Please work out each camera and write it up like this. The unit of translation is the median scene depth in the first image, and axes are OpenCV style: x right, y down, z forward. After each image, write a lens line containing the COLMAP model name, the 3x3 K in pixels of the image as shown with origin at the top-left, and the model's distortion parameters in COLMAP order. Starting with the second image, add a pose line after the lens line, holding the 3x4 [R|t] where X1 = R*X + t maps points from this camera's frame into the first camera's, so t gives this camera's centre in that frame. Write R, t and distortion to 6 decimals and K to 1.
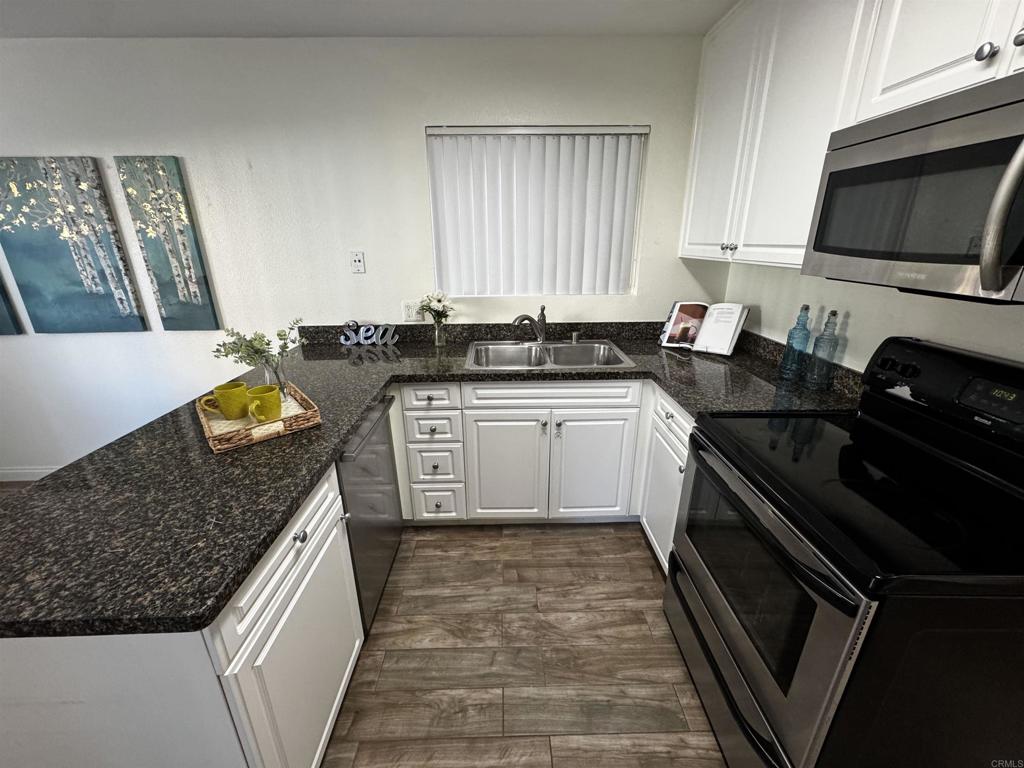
lens RADIAL K [[405.8, 0, 513.2], [0, 405.8, 383.6], [0, 0, 1]] dist [0.000222, 0.000227]
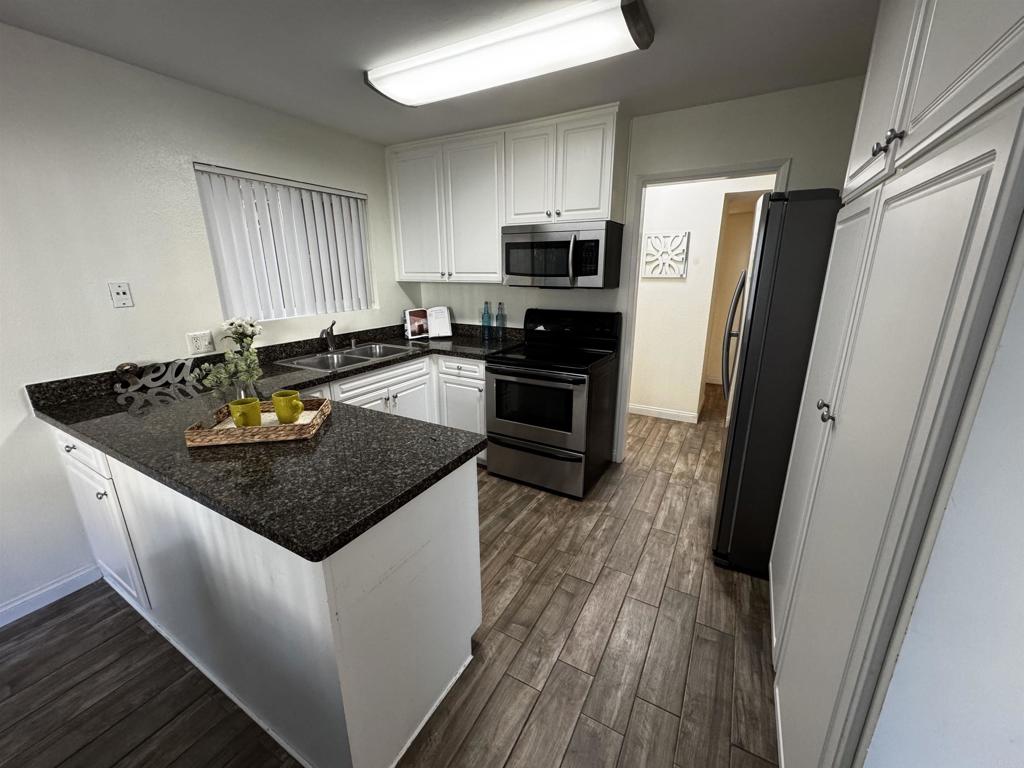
lens RADIAL K [[405.8, 0, 509.7], [0, 405.8, 382.7], [0, 0, 1]] dist [0.000222, 0.000227]
pose [[0.516587, -0.227438, 0.825476, -0.845048], [0.285894, 0.954565, 0.084091, 0.048403], [-0.807095, 0.192558, 0.558139, -0.126108]]
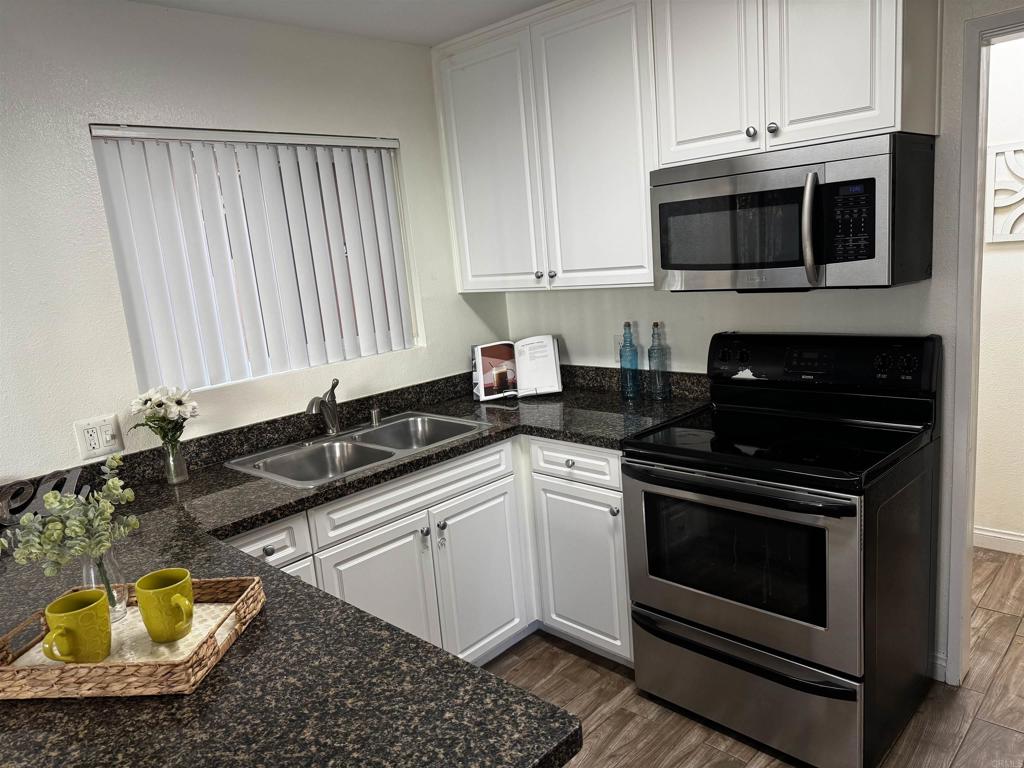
lens RADIAL K [[716.8, 0, 510.6], [0, 716.8, 387.3], [0, 0, 1]] dist [0.057836, -0.067085]
pose [[0.712985, -0.187964, 0.675516, -0.610154], [0.310370, 0.948481, -0.063667, -0.015059], [-0.628748, 0.255054, 0.734591, -0.065499]]
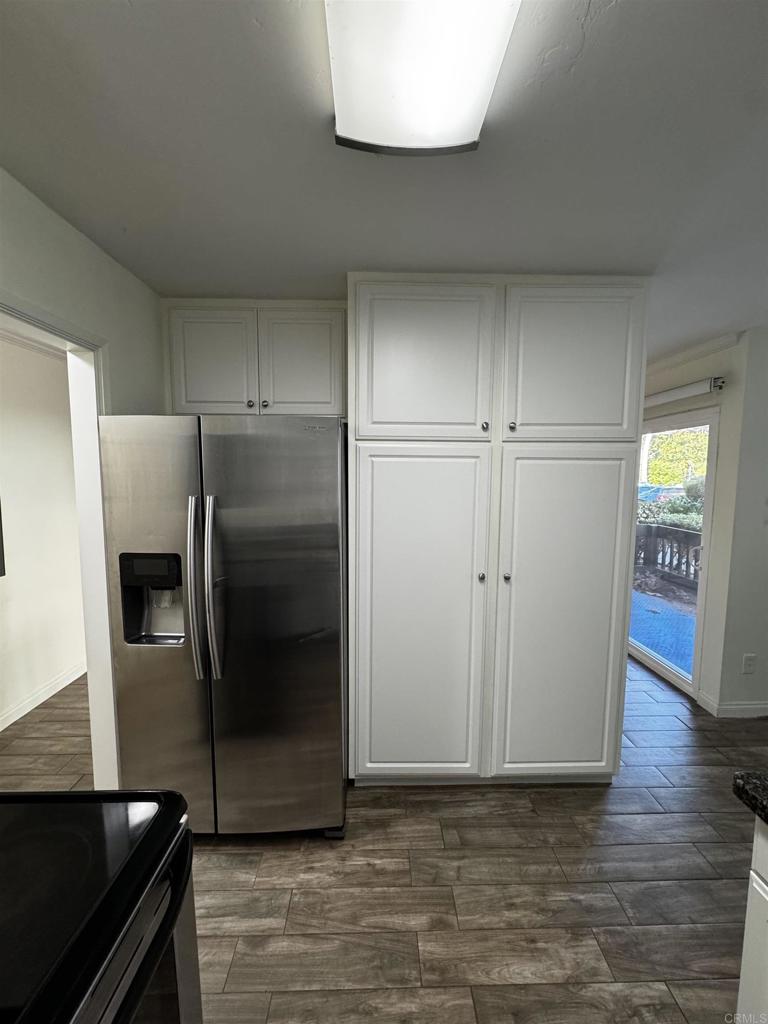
lens RADIAL K [[405.8, 0, 387.0], [0, 405.8, 508.3], [0, 0, 1]] dist [0.000222, 0.000227]
pose [[-0.999985, 0.004326, 0.003284, 0.110952], [0.005302, 0.908698, 0.417421, -0.270599], [-0.001178, 0.417433, -0.908707, 0.631113]]
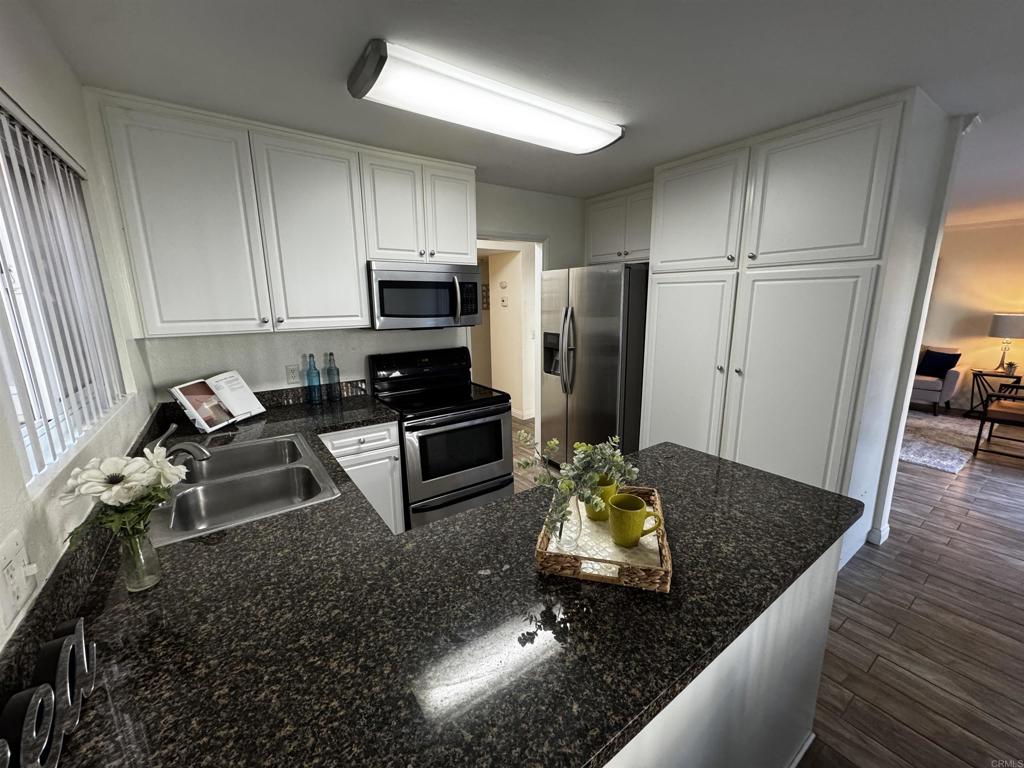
lens RADIAL K [[405.8, 0, 510.8], [0, 405.8, 382.4], [0, 0, 1]] dist [0.000222, 0.000227]
pose [[-0.556244, -0.152332, 0.816938, -0.812151], [0.292951, 0.884003, 0.364305, -0.372207], [-0.777671, 0.441965, -0.447095, 0.983933]]
